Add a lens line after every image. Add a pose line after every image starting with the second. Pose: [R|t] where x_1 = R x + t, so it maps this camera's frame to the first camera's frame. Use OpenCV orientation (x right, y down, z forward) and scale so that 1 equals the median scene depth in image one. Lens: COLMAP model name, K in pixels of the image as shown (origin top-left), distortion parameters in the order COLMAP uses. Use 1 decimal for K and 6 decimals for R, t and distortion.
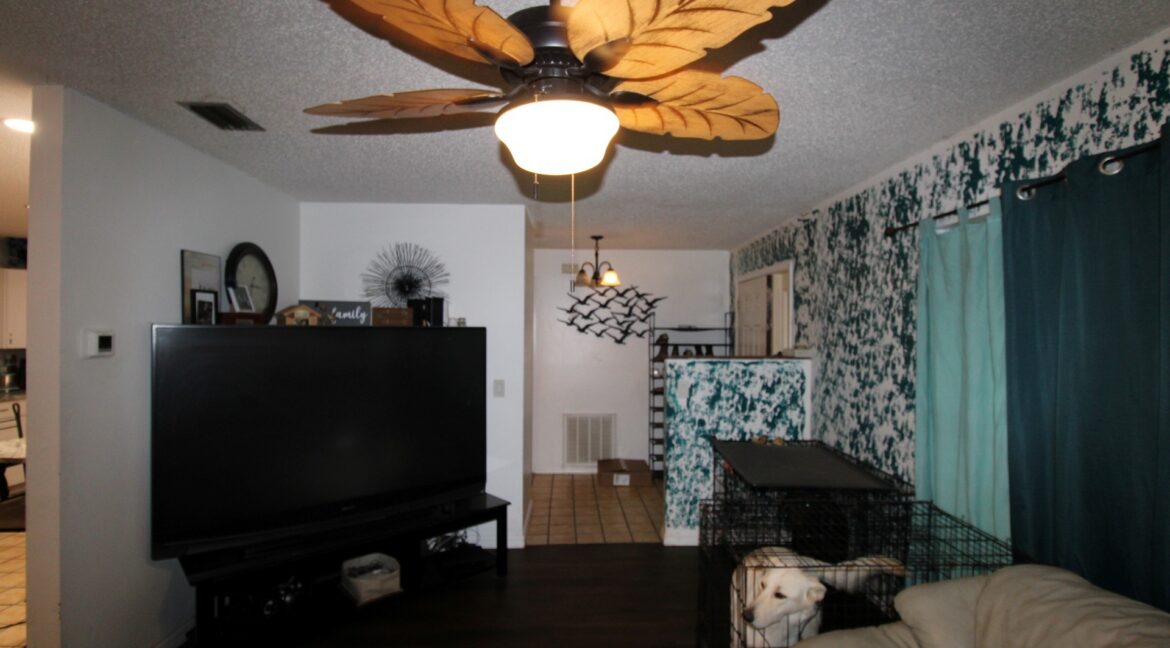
lens RADIAL K [[546.0, 0, 586.6], [0, 546.0, 326.8], [0, 0, 1]] dist [-0.002728, -0.009762]
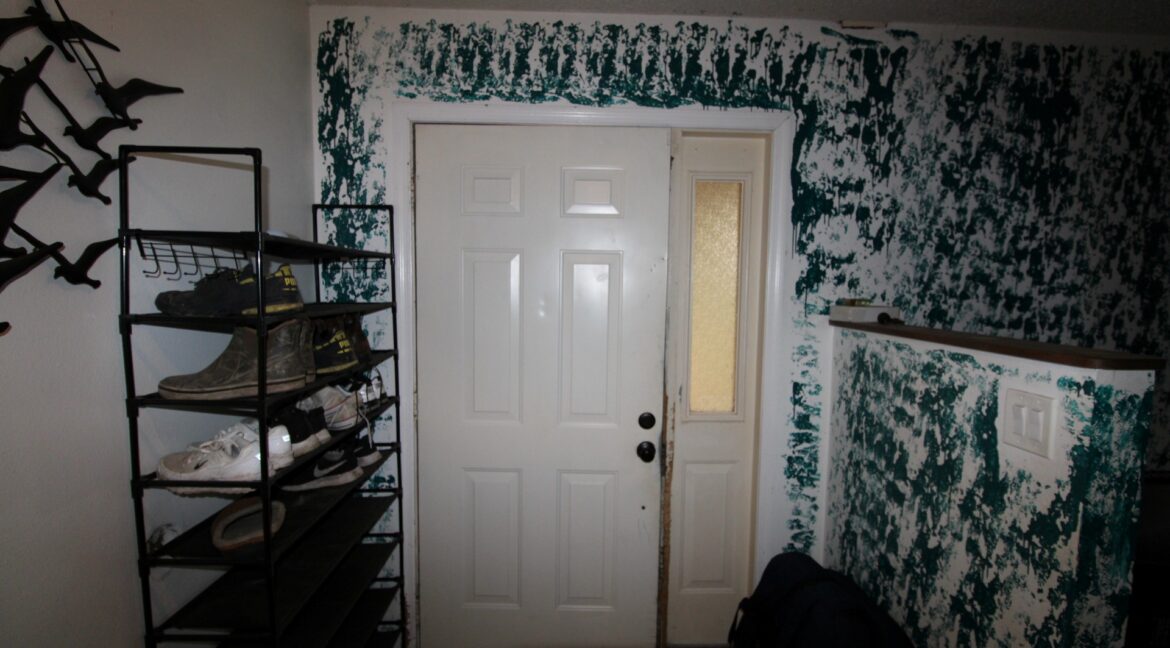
lens RADIAL K [[546.0, 0, 585.5], [0, 546.0, 327.8], [0, 0, 1]] dist [-0.002728, -0.009762]
pose [[-0.001681, -0.086084, 0.996286, -0.129499], [-0.020713, 0.996077, 0.086031, 0.028862], [-0.999784, -0.020491, -0.003457, 1.567677]]
